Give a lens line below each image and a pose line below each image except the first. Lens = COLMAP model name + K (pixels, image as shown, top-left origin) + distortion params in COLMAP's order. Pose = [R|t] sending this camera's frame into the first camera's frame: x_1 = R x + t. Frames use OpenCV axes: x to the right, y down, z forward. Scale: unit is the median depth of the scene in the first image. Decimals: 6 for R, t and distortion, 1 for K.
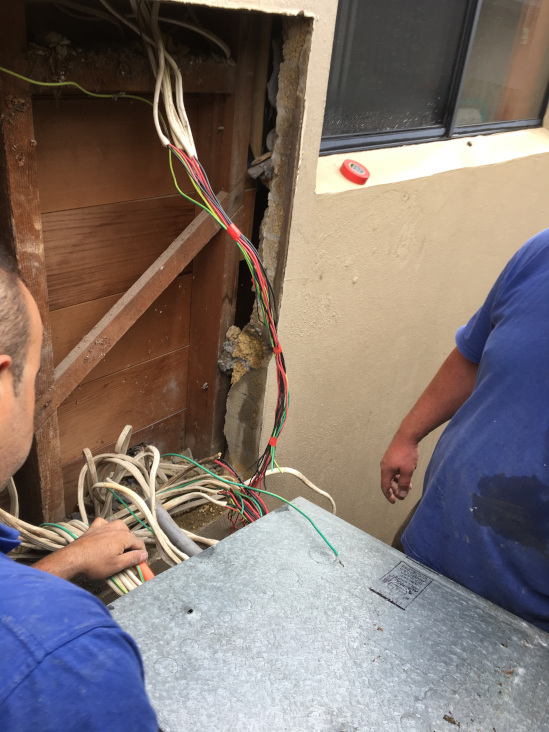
lens RADIAL K [[615.6, 0, 270.7], [0, 615.6, 363.8], [0, 0, 1]] dist [0.079789, -0.111467]
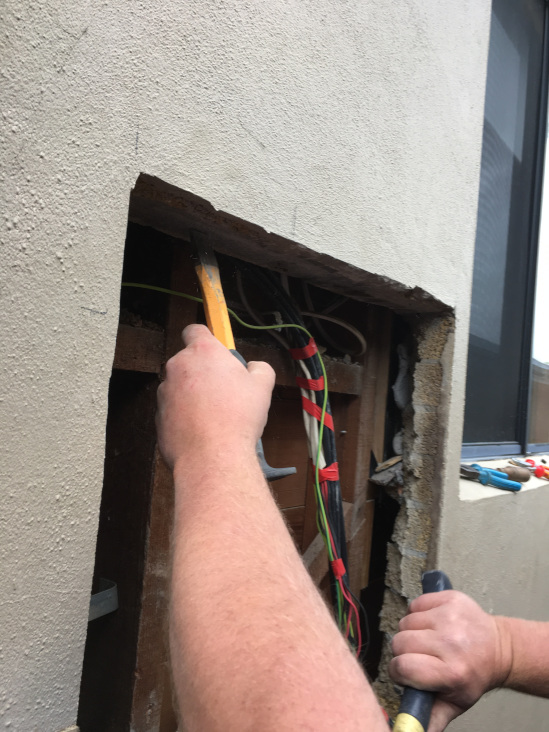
lens RADIAL K [[615.6, 0, 270.7], [0, 615.6, 363.8], [0, 0, 1]] dist [0.079789, -0.111467]
pose [[0.997793, -0.019450, 0.063486, -0.243489], [0.049845, 0.851092, -0.522645, -0.002507], [-0.043866, 0.524657, 0.850183, 0.198186]]
